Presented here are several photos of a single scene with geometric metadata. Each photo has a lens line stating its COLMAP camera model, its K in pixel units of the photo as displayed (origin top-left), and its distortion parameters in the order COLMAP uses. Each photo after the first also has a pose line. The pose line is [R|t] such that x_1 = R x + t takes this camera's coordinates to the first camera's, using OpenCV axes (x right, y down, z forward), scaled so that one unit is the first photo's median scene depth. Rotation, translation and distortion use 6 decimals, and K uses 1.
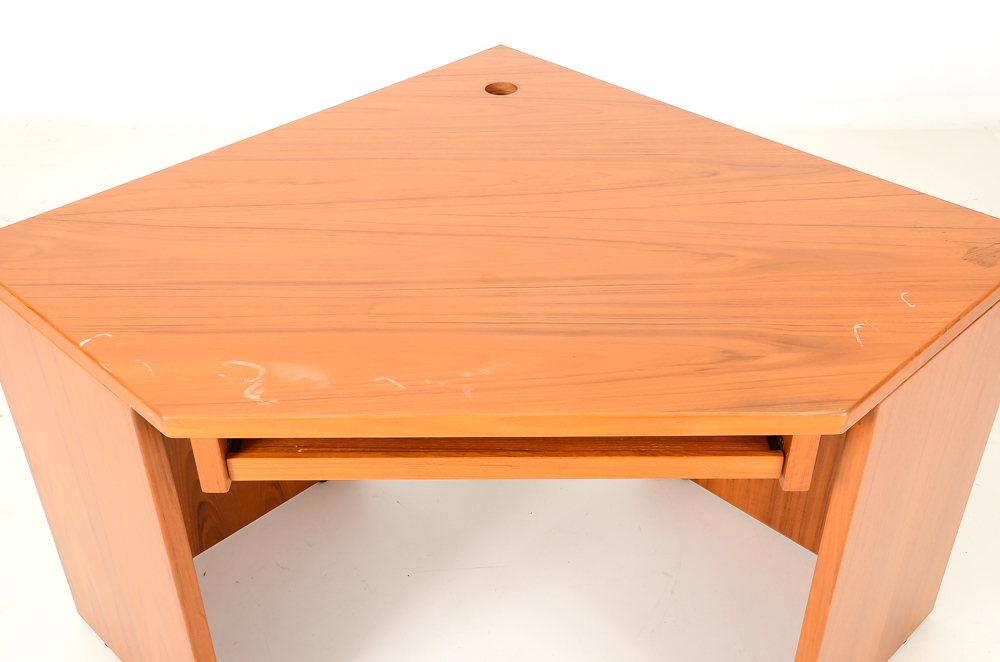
lens RADIAL K [[1117.3, 0, 500.8], [0, 1117.3, 331.0], [0, 0, 1]] dist [0.015480, 0.000000]
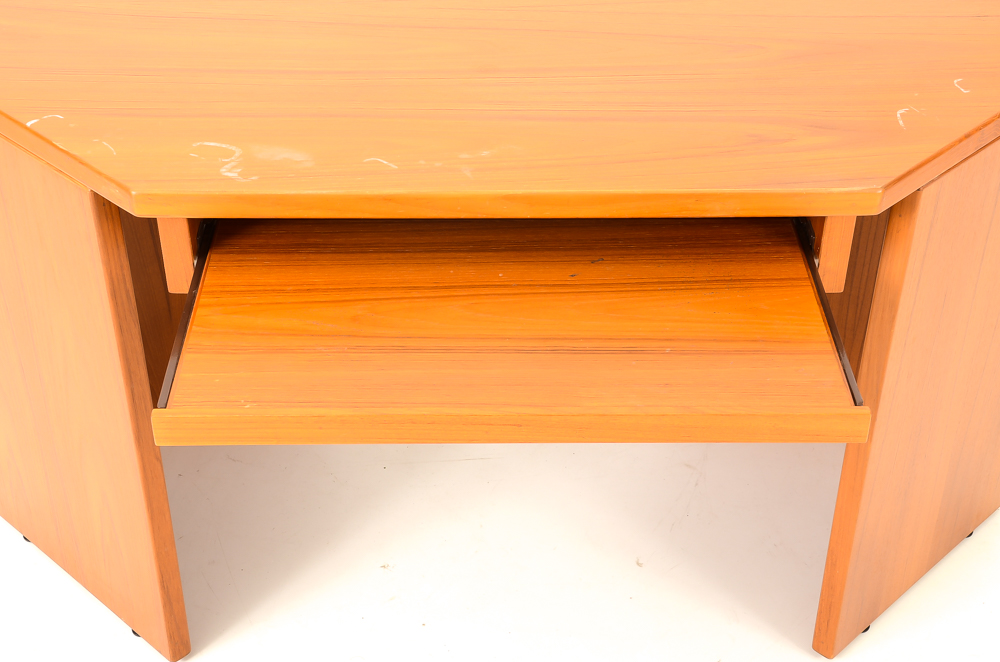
lens RADIAL K [[1494.9, 0, 499.3], [0, 1494.9, 331.2], [0, 0, 1]] dist [0.167021, 0.000000]
pose [[0.999917, 0.002910, 0.012561, -0.017569], [-0.003098, 0.999883, 0.014977, 0.161059], [-0.012516, -0.015015, 0.999809, -0.218717]]
